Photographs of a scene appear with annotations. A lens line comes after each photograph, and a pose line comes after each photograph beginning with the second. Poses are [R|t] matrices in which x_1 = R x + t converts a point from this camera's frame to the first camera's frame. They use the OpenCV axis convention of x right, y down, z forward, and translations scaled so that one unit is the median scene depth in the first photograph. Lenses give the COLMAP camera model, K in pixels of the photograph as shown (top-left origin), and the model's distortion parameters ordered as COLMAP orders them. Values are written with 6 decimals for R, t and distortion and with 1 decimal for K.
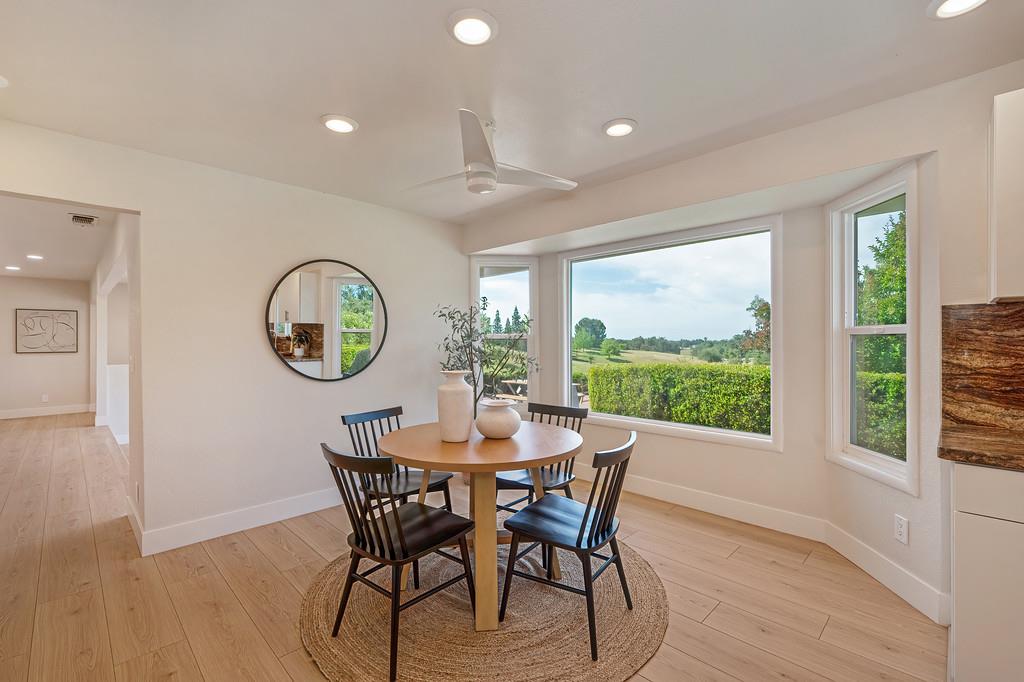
lens RADIAL K [[451.1, 0, 512.0], [0, 451.1, 341.0], [0, 0, 1]] dist [0.015309, 0.000052]
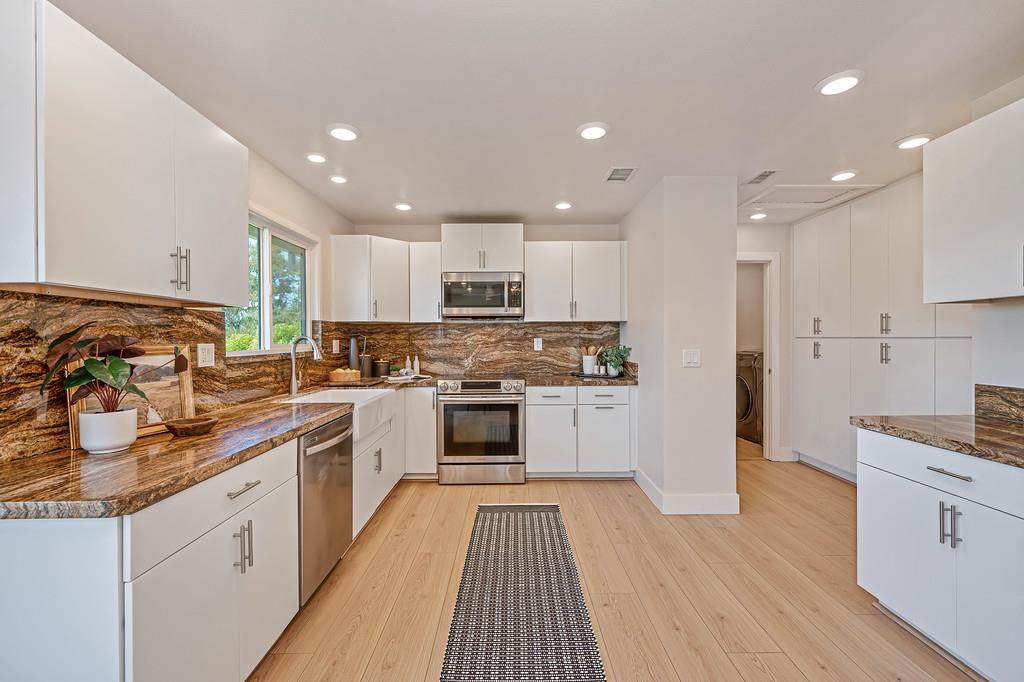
lens RADIAL K [[430.4, 0, 512.0], [0, 430.4, 341.0], [0, 0, 1]] dist [-0.001664, 0.000005]
pose [[-0.709090, 0.004320, 0.705105, 0.037040], [0.009518, 0.999949, 0.003446, 0.000384], [-0.705054, 0.009154, -0.709094, 0.513597]]
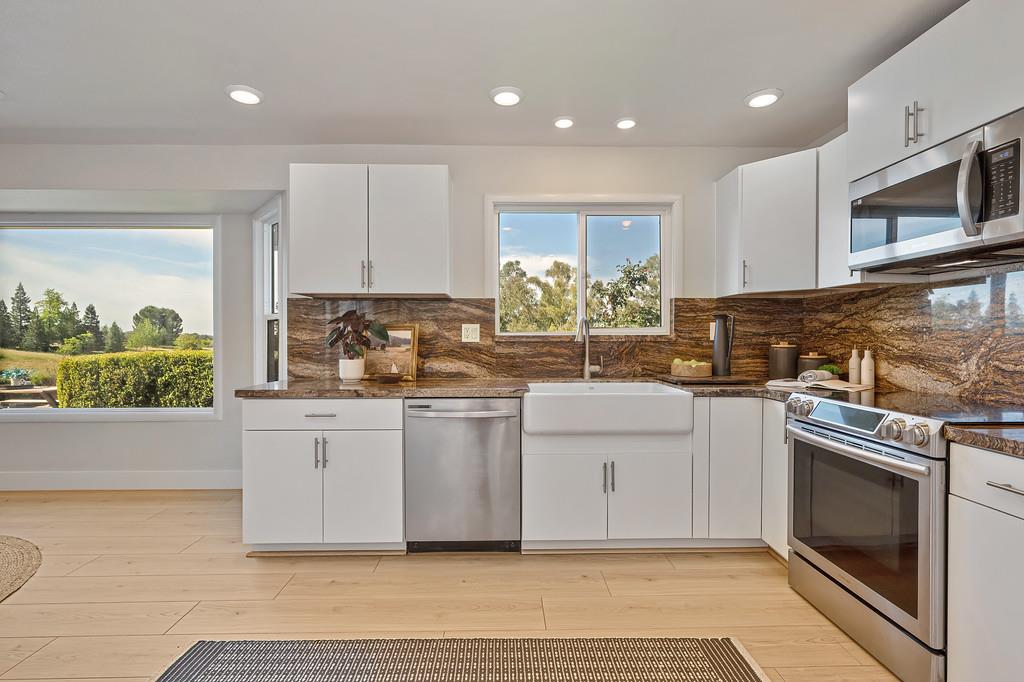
lens RADIAL K [[477.6, 0, 513.2], [0, 477.6, 339.8], [0, 0, 1]] dist [-0.000659, -0.000970]
pose [[0.691387, -0.001797, 0.722482, 0.215348], [-0.002109, 0.999988, 0.004505, 0.029386], [-0.722481, -0.004639, 0.691375, -0.359613]]
